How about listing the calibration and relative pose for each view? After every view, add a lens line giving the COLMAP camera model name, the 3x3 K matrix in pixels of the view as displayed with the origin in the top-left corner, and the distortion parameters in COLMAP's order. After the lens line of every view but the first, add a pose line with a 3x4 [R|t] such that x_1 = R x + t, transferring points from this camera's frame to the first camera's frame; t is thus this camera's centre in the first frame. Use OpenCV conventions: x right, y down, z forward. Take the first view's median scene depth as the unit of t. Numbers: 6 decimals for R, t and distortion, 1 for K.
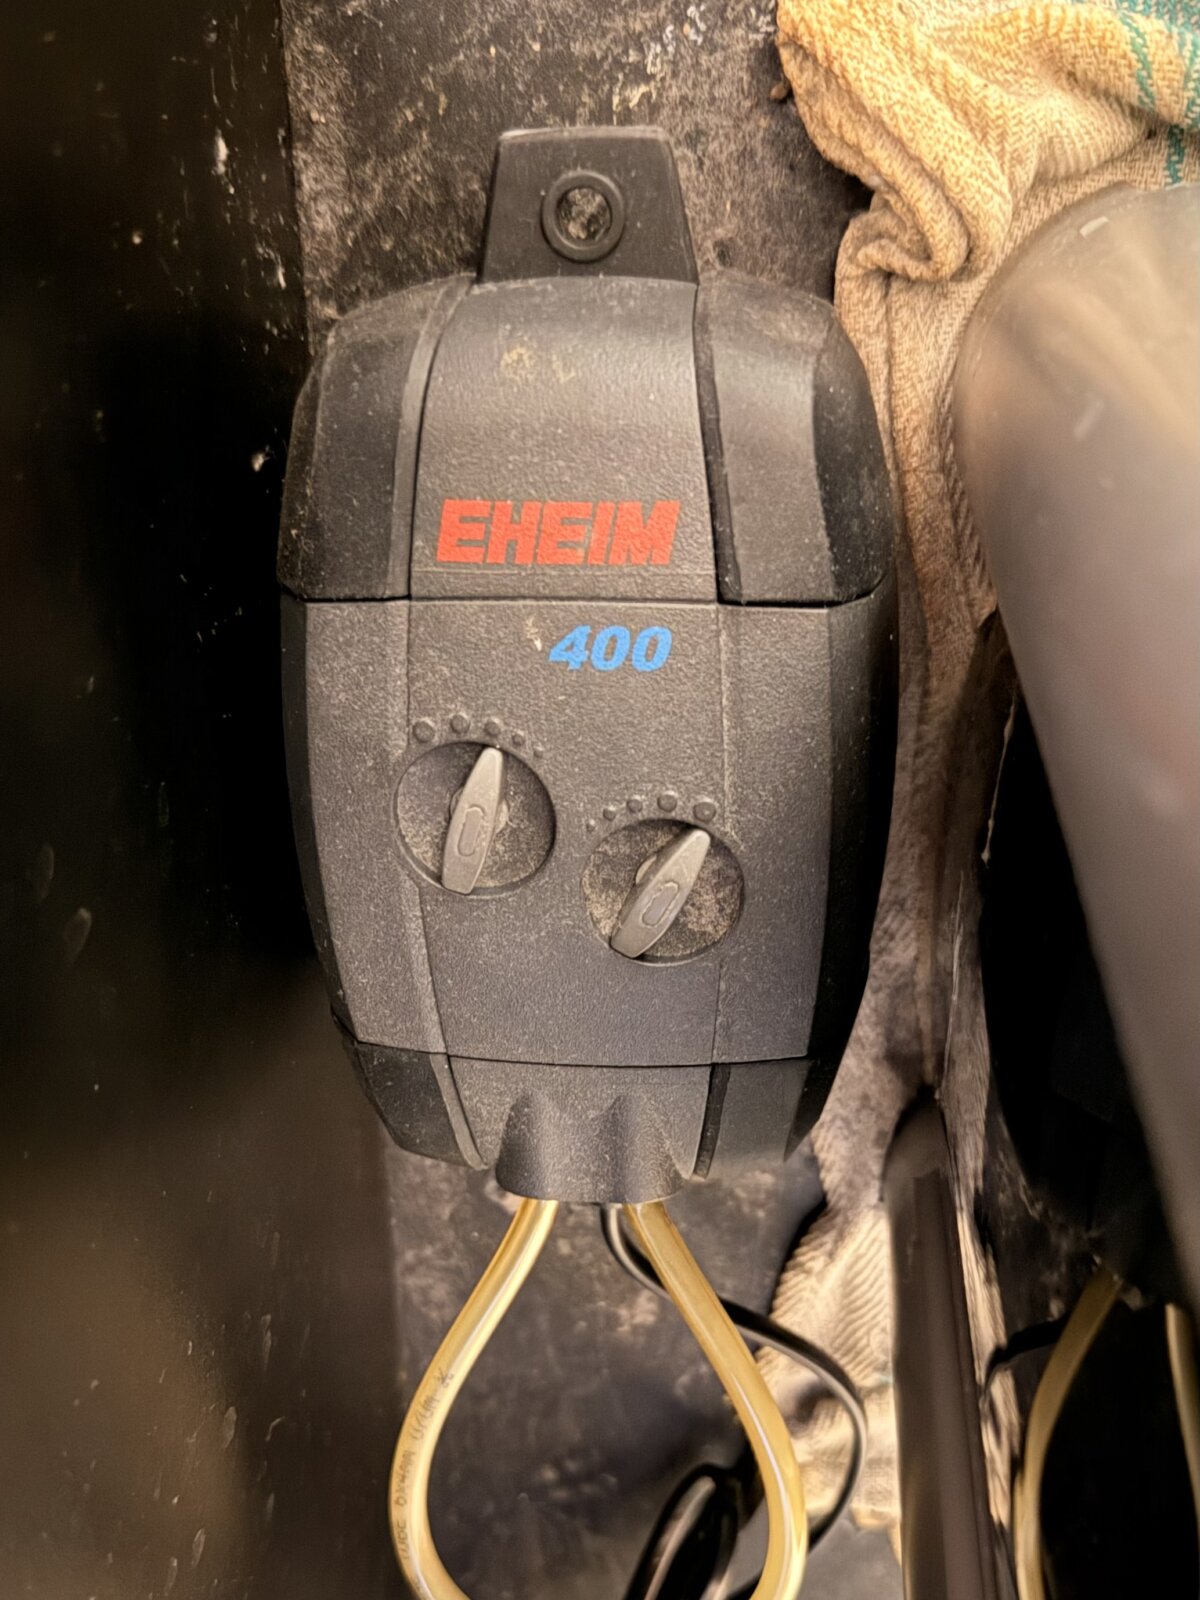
lens RADIAL K [[1117.2, 0, 600.0], [0, 1117.2, 800.0], [0, 0, 1]] dist [-0.103722, 0.061137]
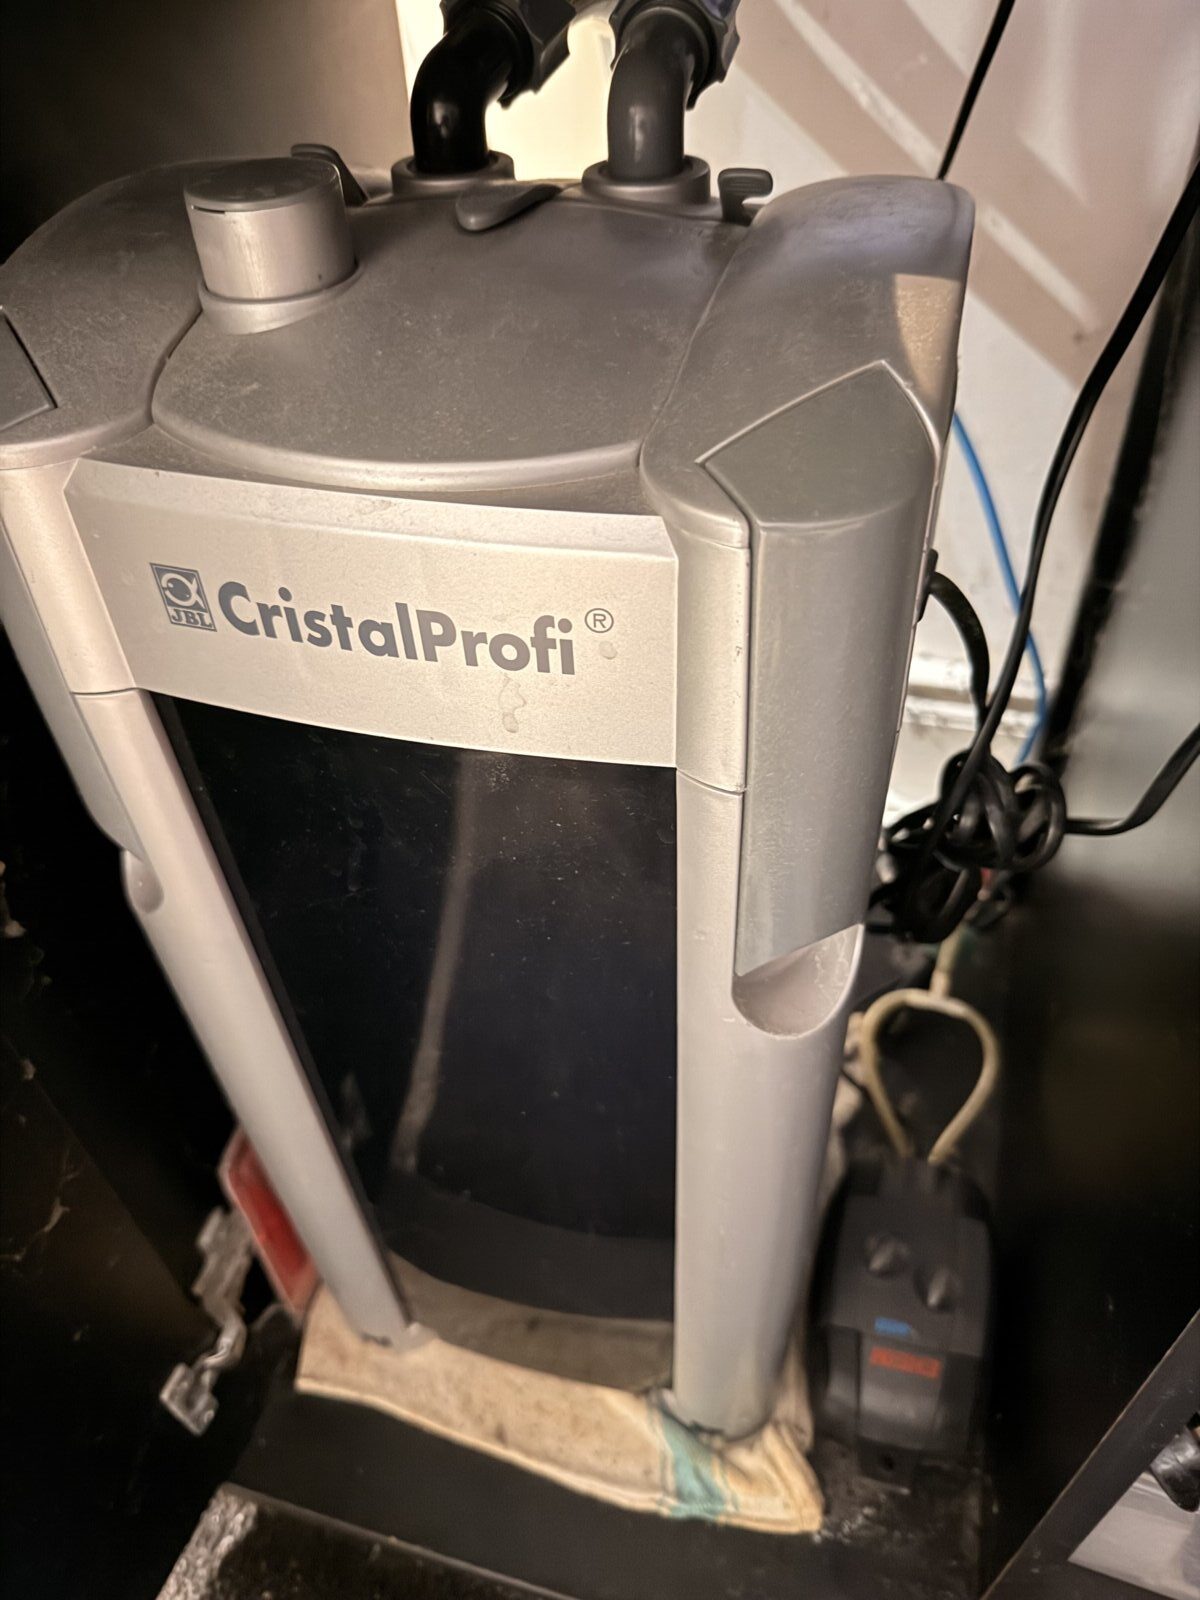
lens RADIAL K [[1117.2, 0, 600.0], [0, 1117.2, 800.0], [0, 0, 1]] dist [-0.103722, 0.061137]
pose [[-0.944537, -0.066938, 0.321511, -0.106000], [0.212002, -0.871969, 0.441277, -0.385772], [0.250809, 0.484963, 0.837798, -2.876139]]
